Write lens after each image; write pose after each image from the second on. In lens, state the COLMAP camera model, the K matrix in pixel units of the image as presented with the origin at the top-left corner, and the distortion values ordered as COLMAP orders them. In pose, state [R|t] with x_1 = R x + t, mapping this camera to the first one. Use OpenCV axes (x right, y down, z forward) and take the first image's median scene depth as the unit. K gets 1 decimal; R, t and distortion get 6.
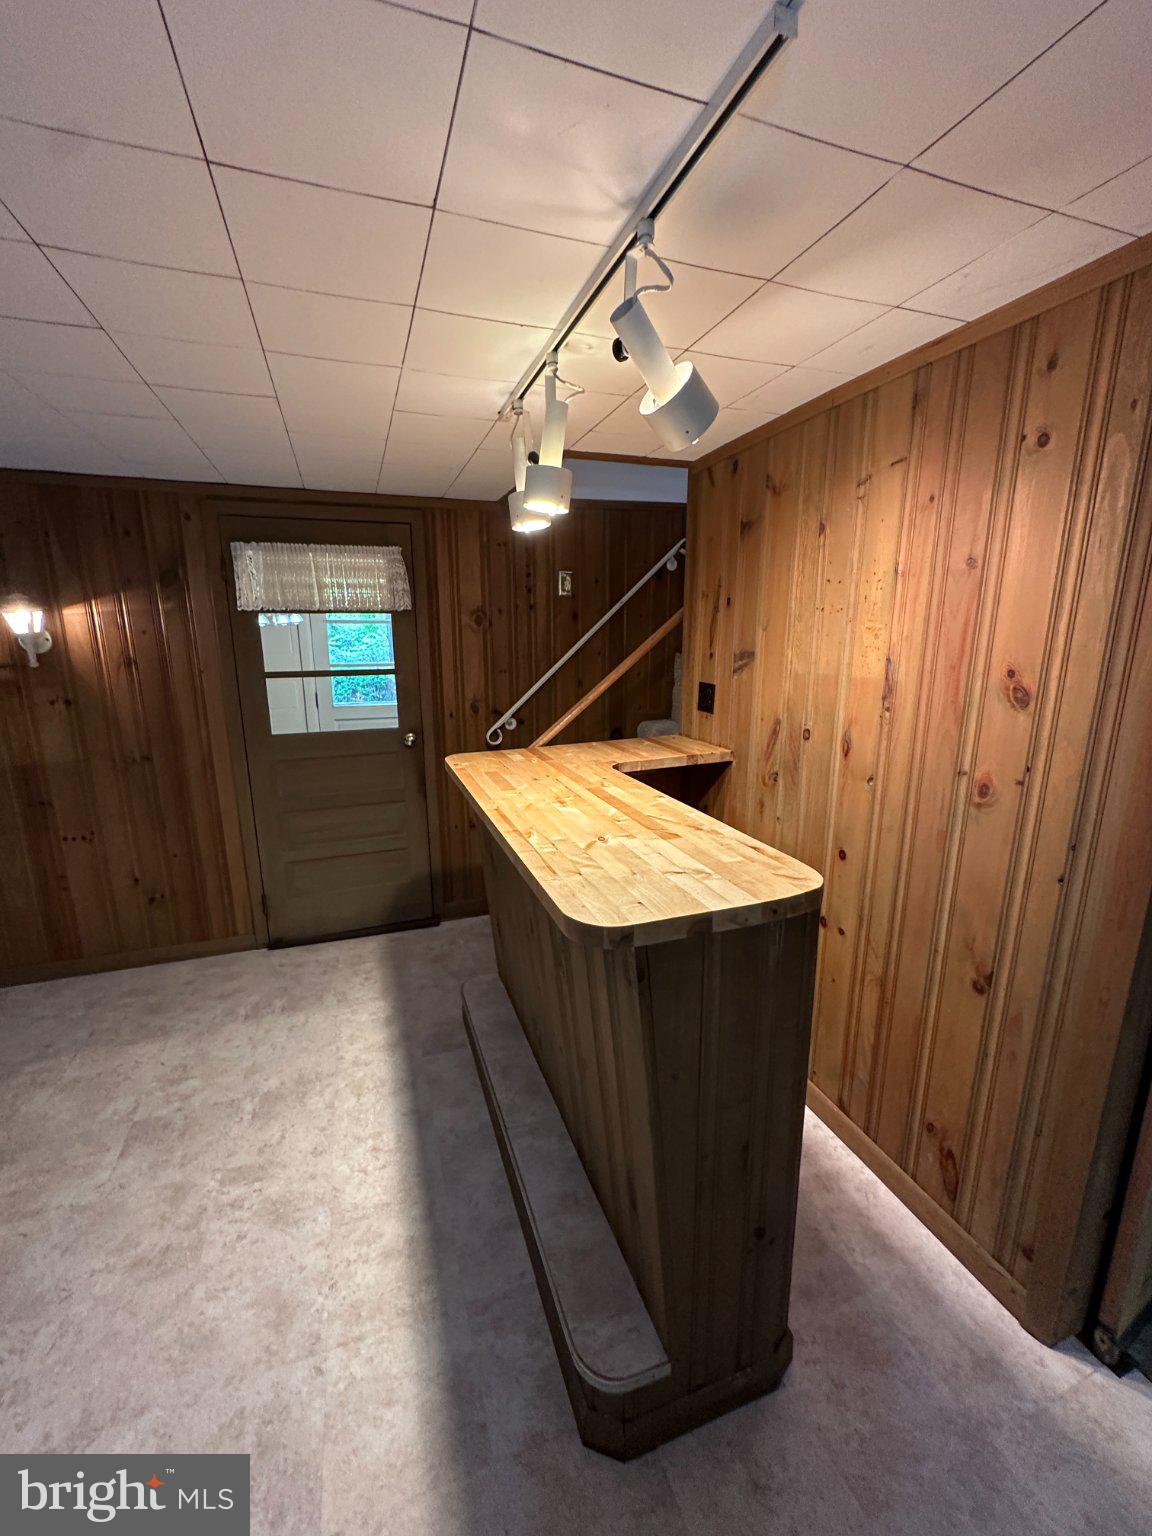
lens RADIAL K [[613.9, 0, 577.3], [0, 613.9, 767.5], [0, 0, 1]] dist [-0.001032, -0.000102]
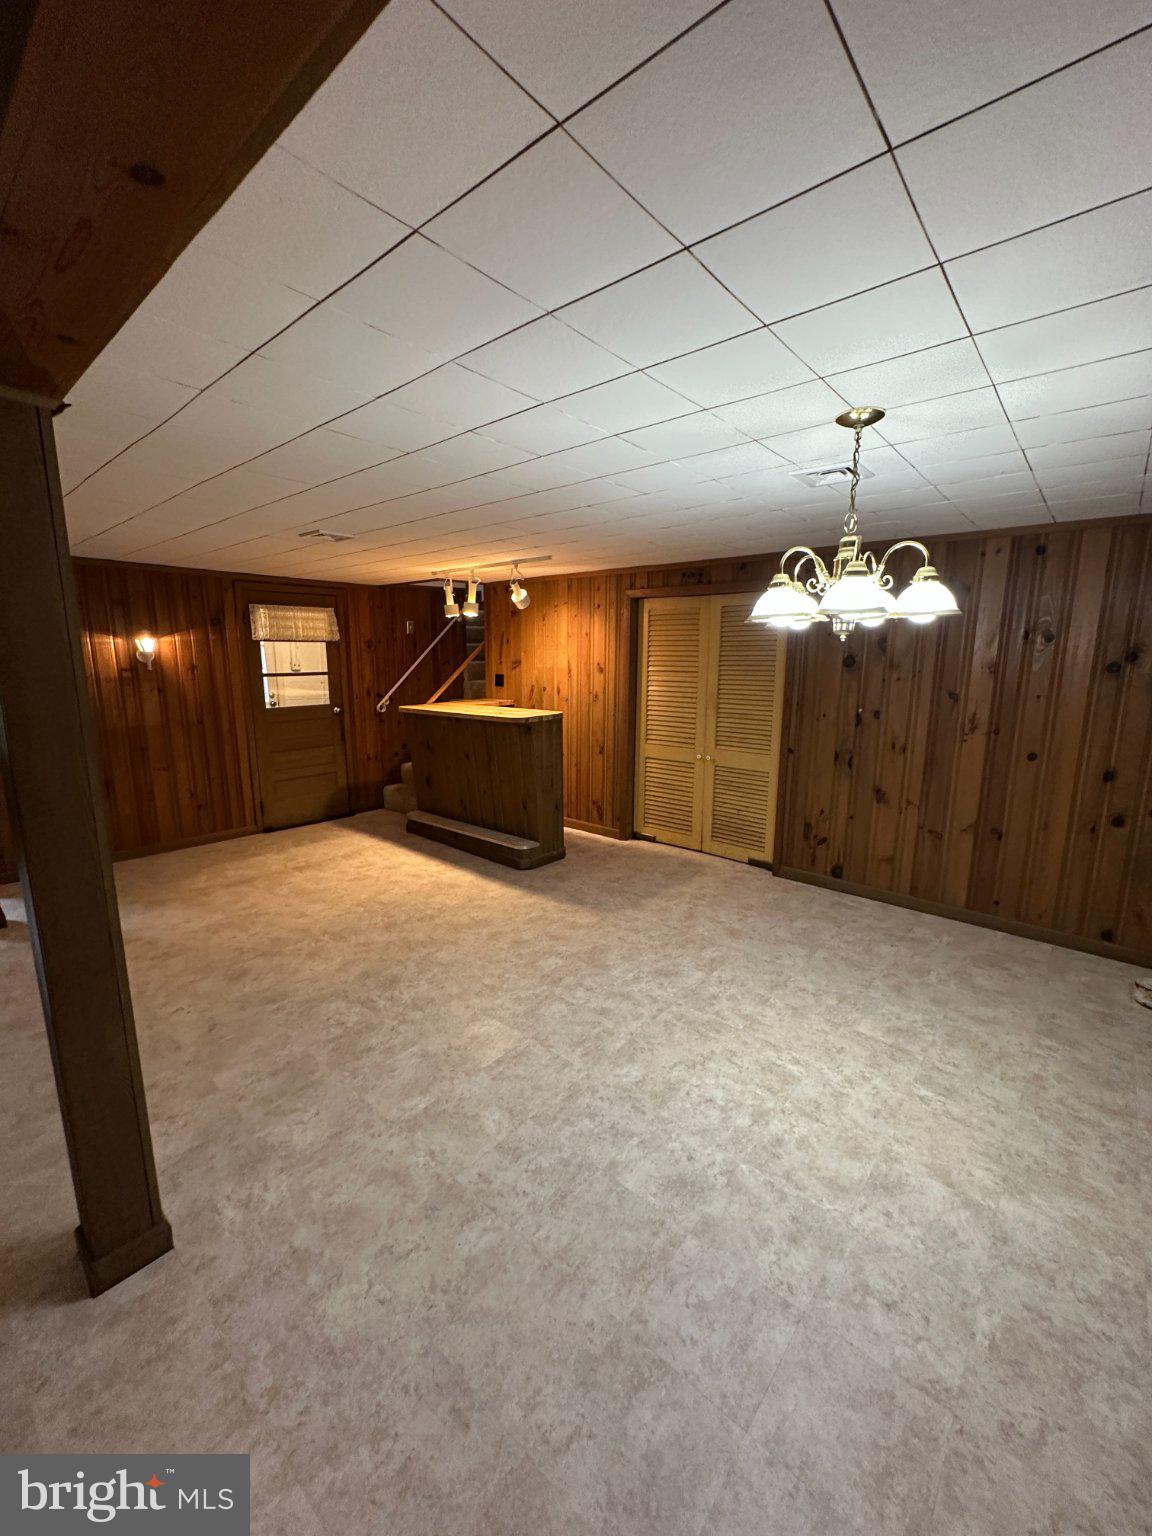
lens RADIAL K [[613.9, 0, 572.9], [0, 613.9, 763.5], [0, 0, 1]] dist [-0.001032, -0.000102]
pose [[0.873485, -0.080619, 0.480130, -0.736516], [0.099702, 0.994914, -0.014327, 0.279938], [-0.476533, 0.060384, 0.877081, -1.251774]]
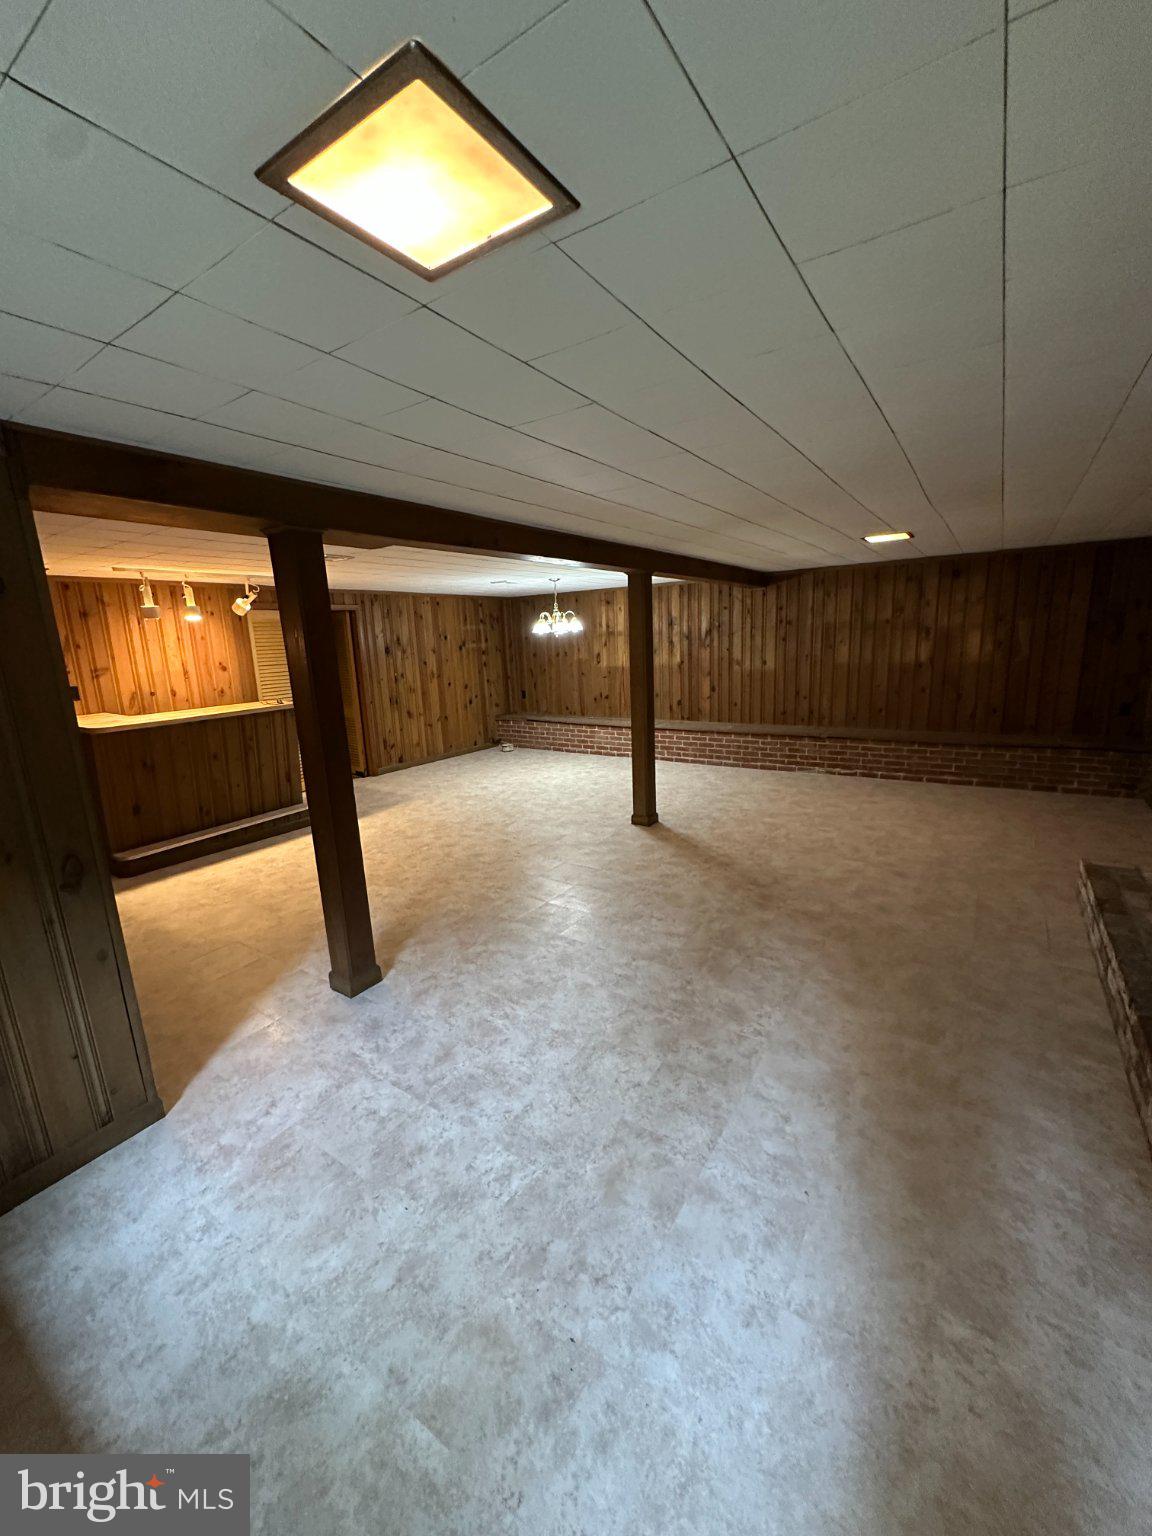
lens RADIAL K [[613.9, 0, 571.4], [0, 613.9, 769.3], [0, 0, 1]] dist [-0.001032, -0.000102]
pose [[-0.585152, -0.139040, 0.798915, -2.438869], [0.219922, 0.921060, 0.321376, -0.173070], [-0.780533, 0.363752, -0.508383, 0.853700]]
